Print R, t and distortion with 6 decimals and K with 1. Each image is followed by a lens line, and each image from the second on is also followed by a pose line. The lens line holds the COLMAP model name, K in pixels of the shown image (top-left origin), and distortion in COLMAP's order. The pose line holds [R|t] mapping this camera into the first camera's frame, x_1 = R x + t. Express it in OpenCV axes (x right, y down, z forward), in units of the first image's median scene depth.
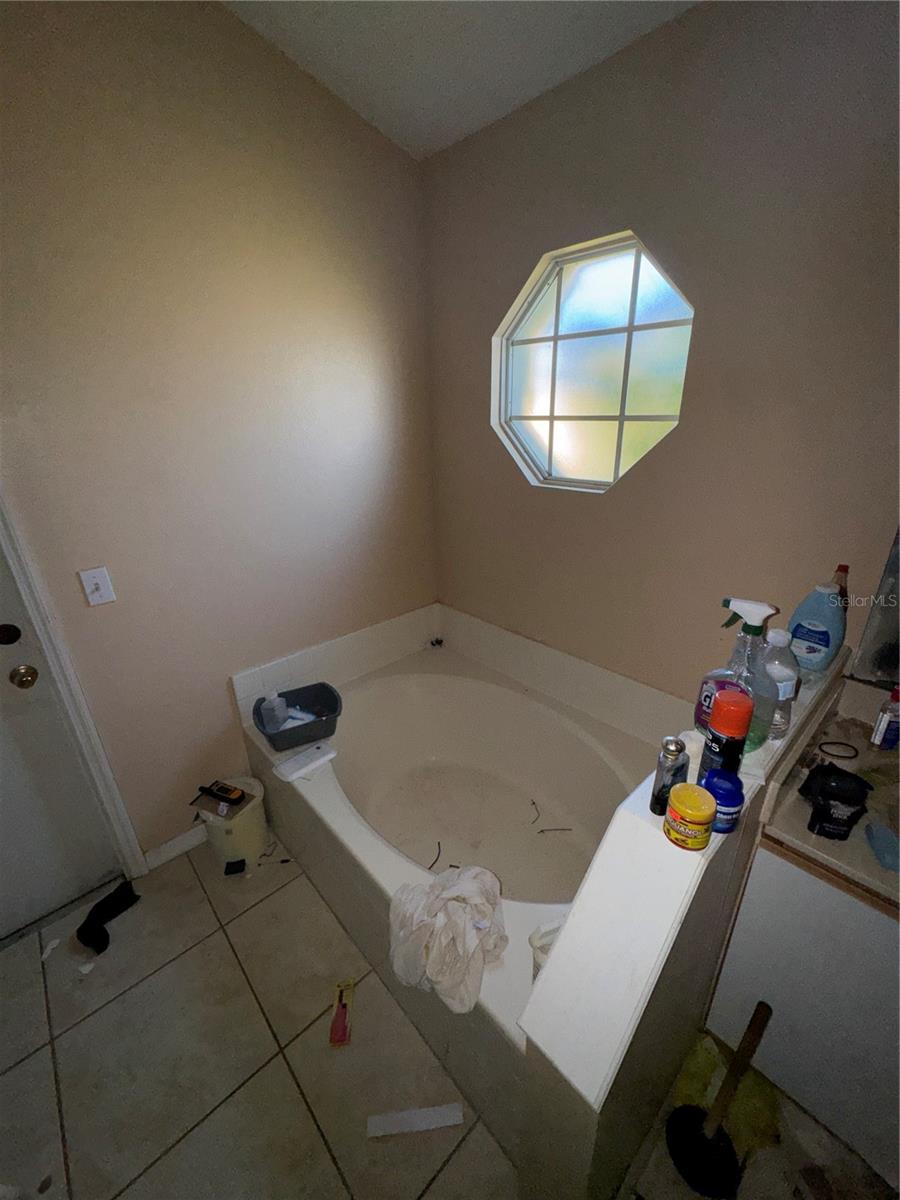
lens RADIAL K [[480.3, 0, 450.0], [0, 480.3, 600.0], [0, 0, 1]] dist [-0.002944, 0.000233]
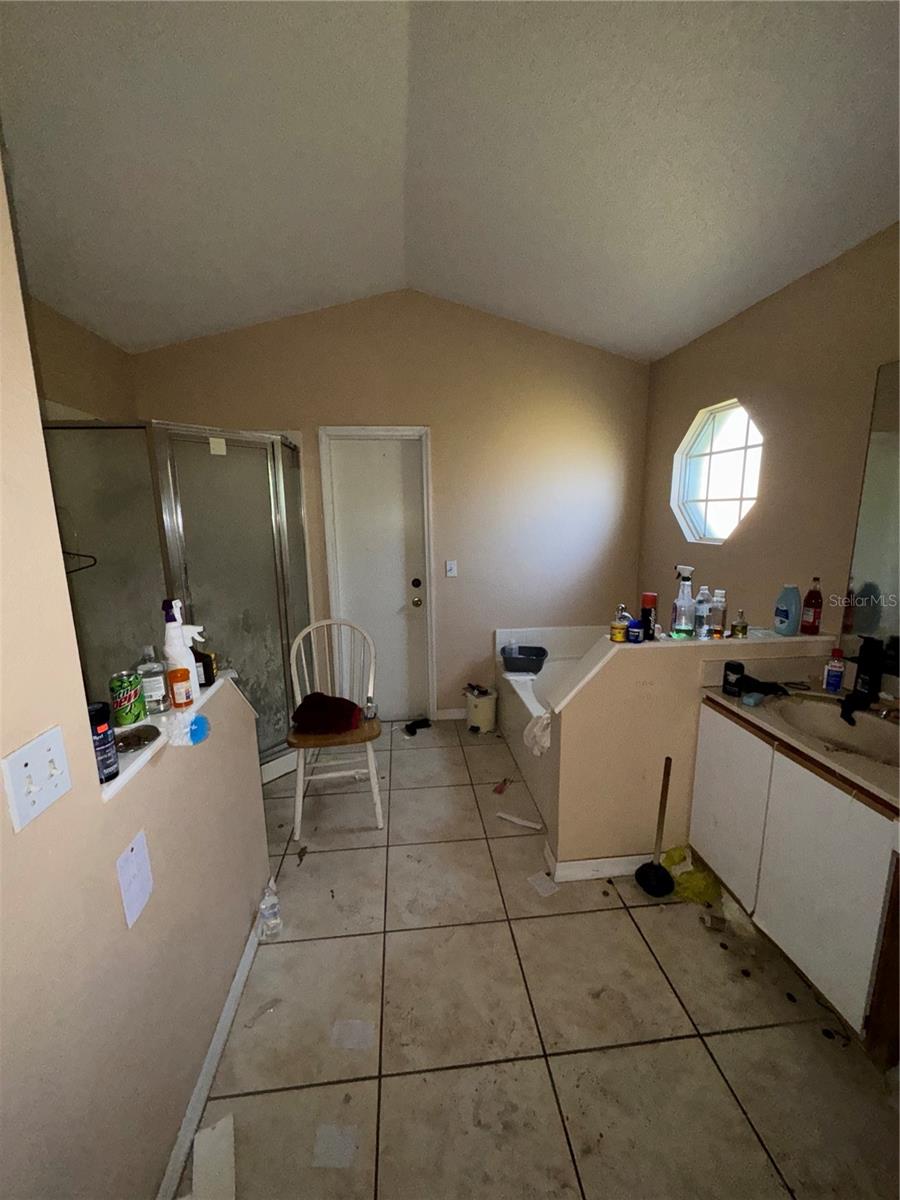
lens RADIAL K [[480.3, 0, 450.0], [0, 480.3, 600.0], [0, 0, 1]] dist [-0.002944, 0.000233]
pose [[0.804024, 0.121891, -0.581969, 0.506523], [-0.229198, 0.966659, -0.114187, 0.318540], [0.548647, 0.225195, 0.805154, -0.673952]]
